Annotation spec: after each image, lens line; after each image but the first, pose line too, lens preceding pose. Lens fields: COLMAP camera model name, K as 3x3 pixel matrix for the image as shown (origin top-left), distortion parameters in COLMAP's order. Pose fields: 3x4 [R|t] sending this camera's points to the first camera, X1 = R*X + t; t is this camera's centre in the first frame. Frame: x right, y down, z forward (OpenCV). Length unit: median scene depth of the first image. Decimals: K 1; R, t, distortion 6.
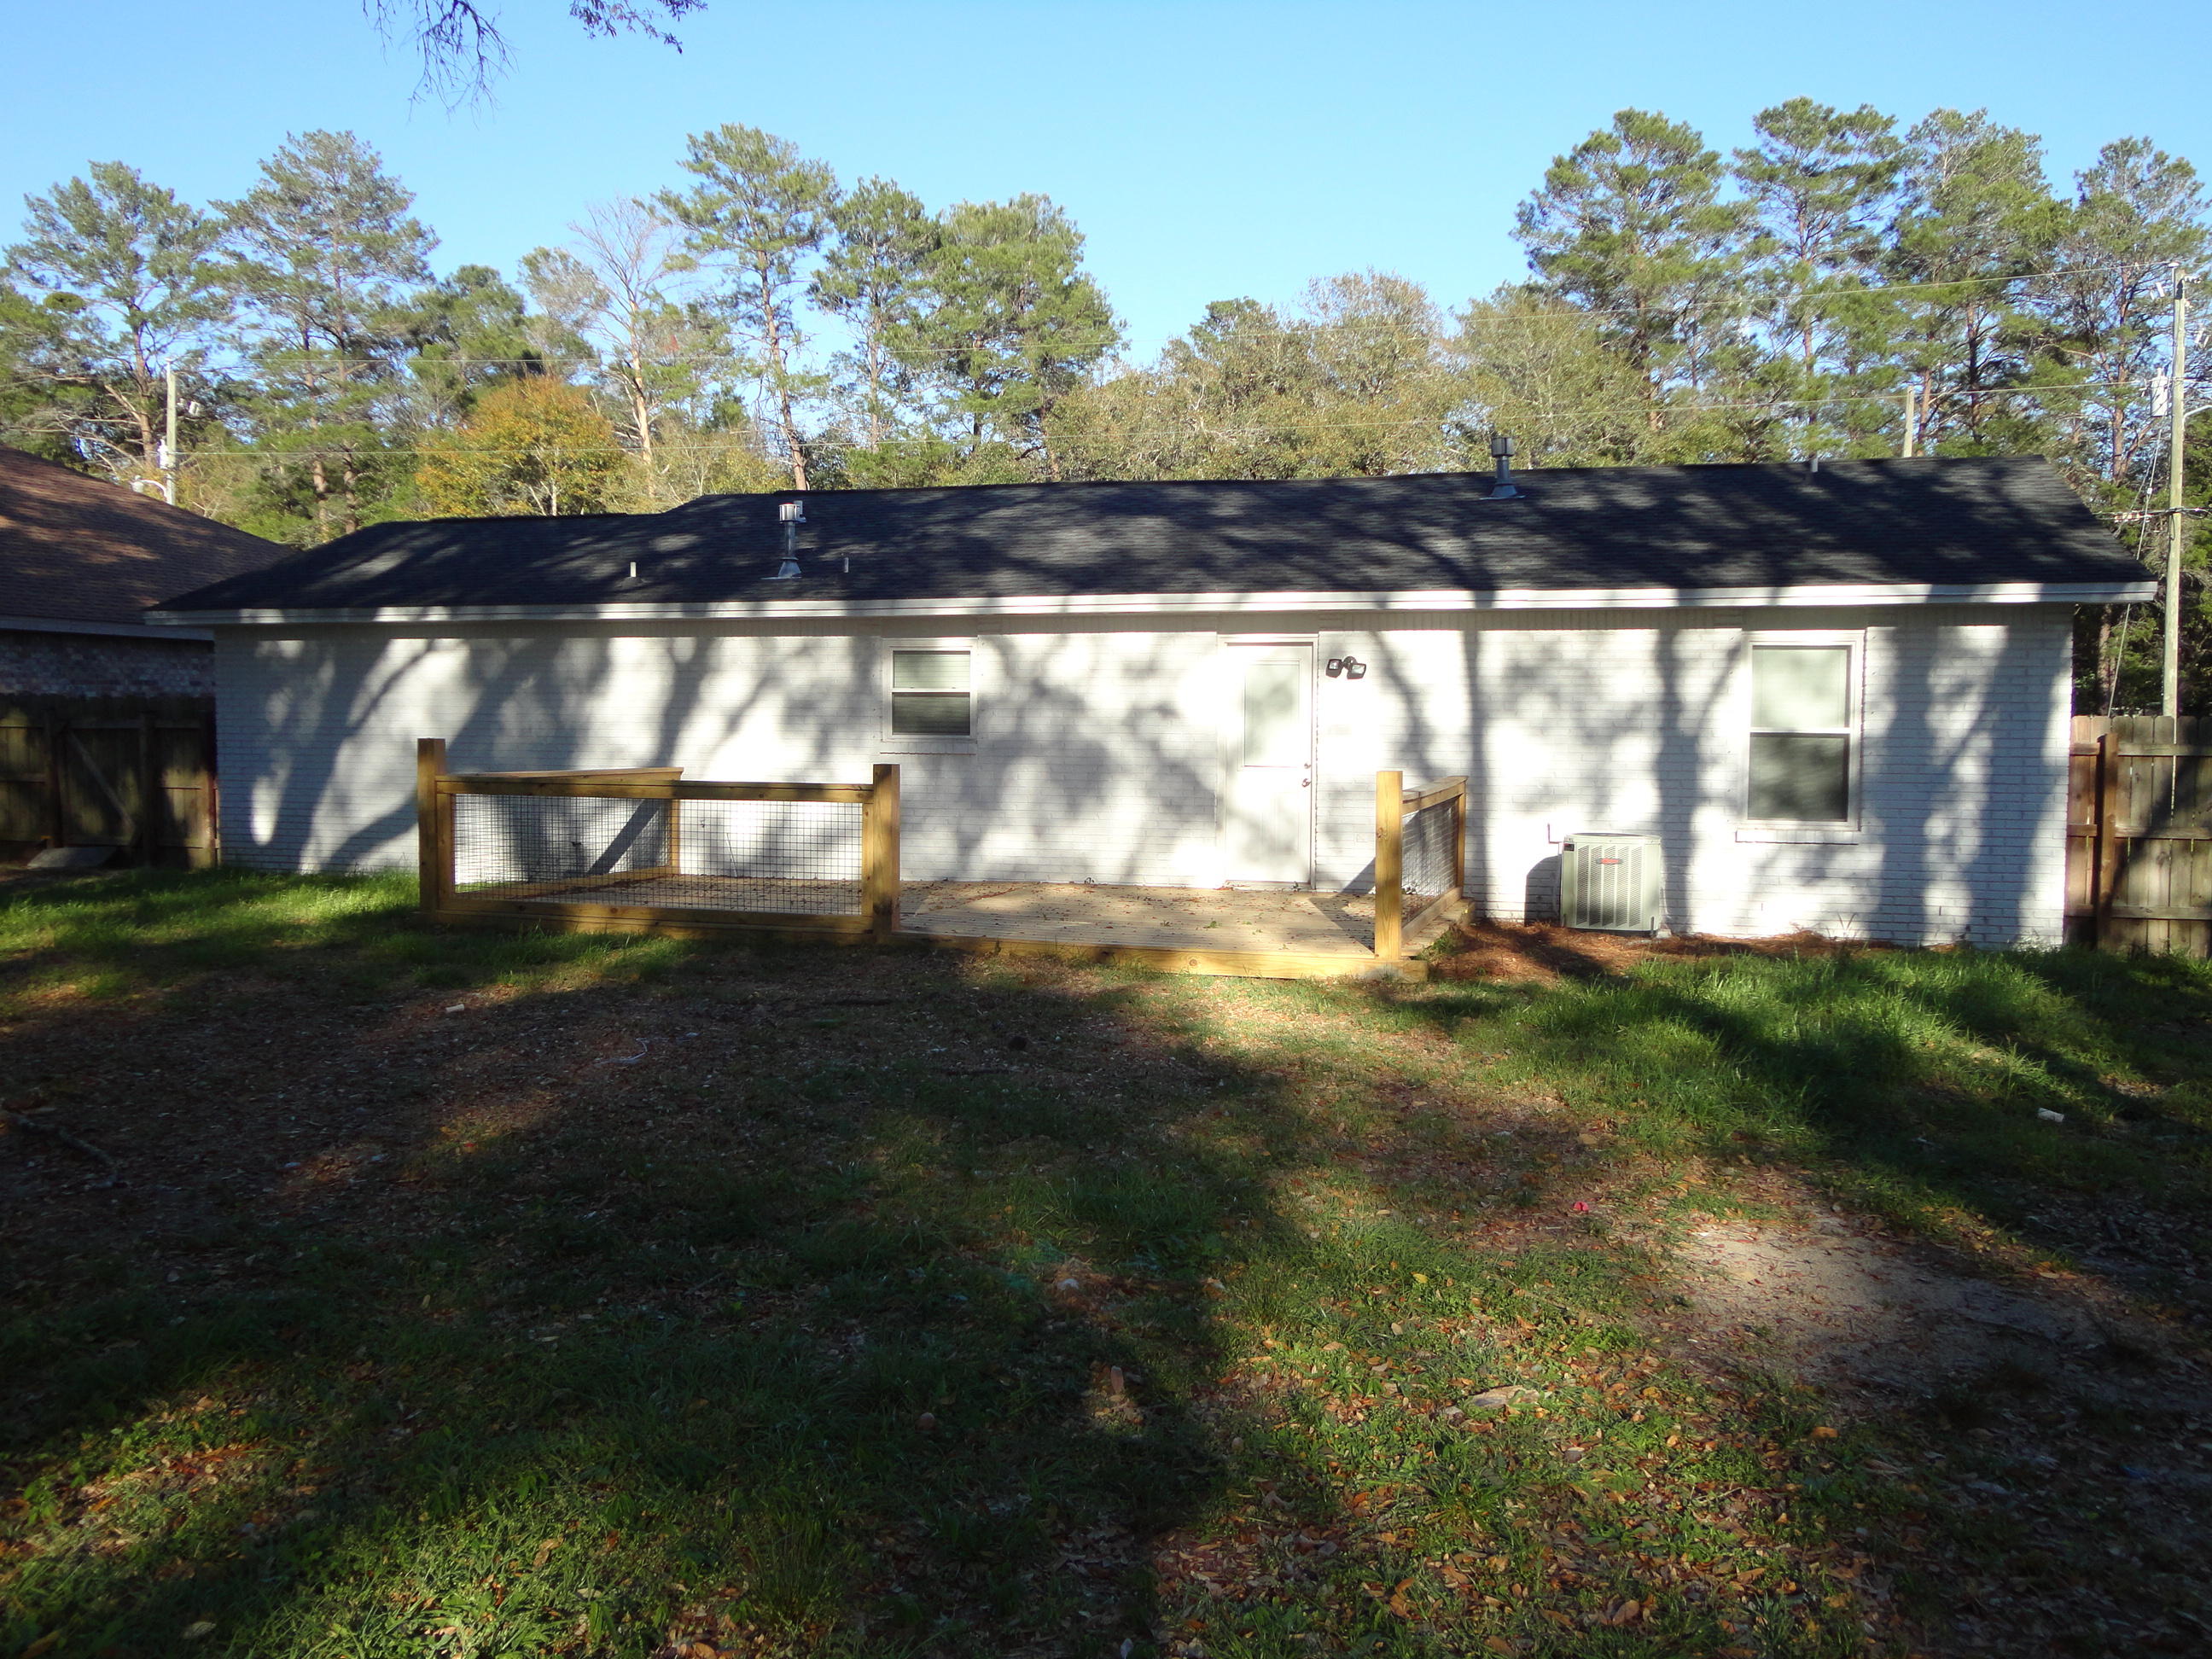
lens RADIAL K [[1841.1, 0, 1044.7], [0, 1841.1, 871.2], [0, 0, 1]] dist [-0.052449, 0.059827]
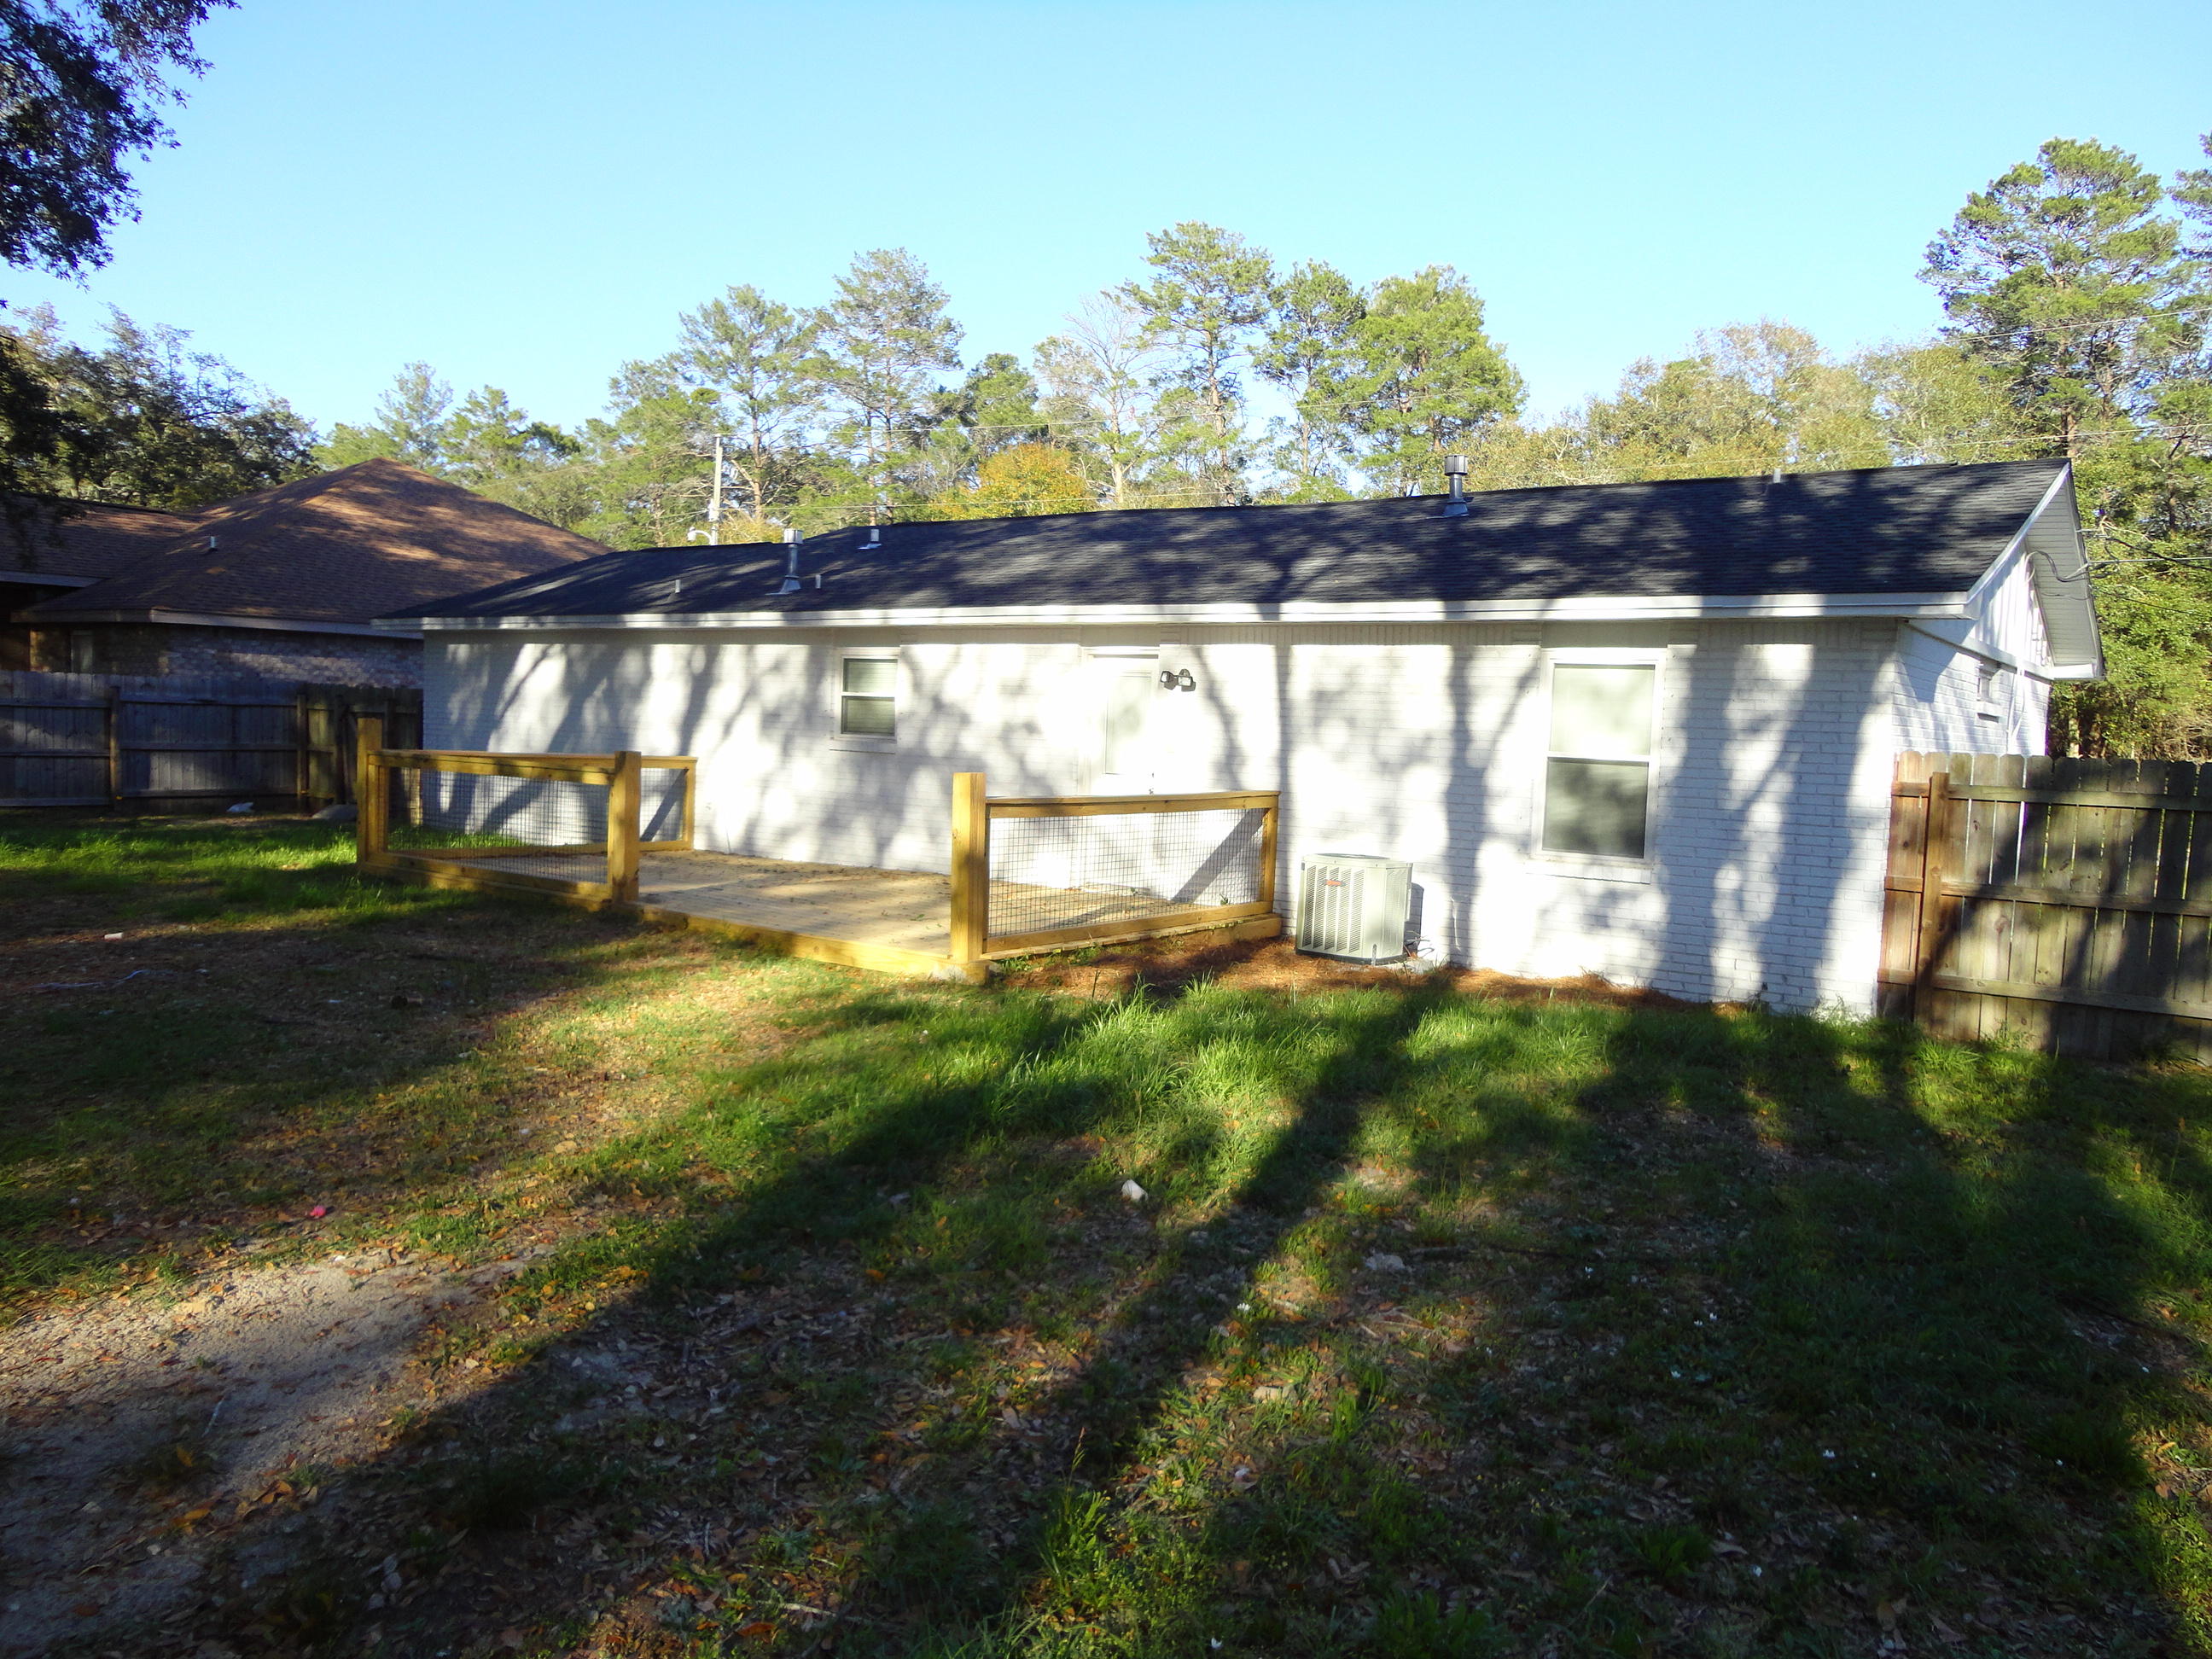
lens RADIAL K [[1598.4, 0, 1077.1], [0, 1598.4, 832.8], [0, 0, 1]] dist [-0.004935, -0.000550]
pose [[0.944907, 0.052438, -0.323112, 0.352882], [-0.060820, 0.998022, -0.015893, -0.011583], [0.321639, 0.034669, 0.946227, 0.120598]]
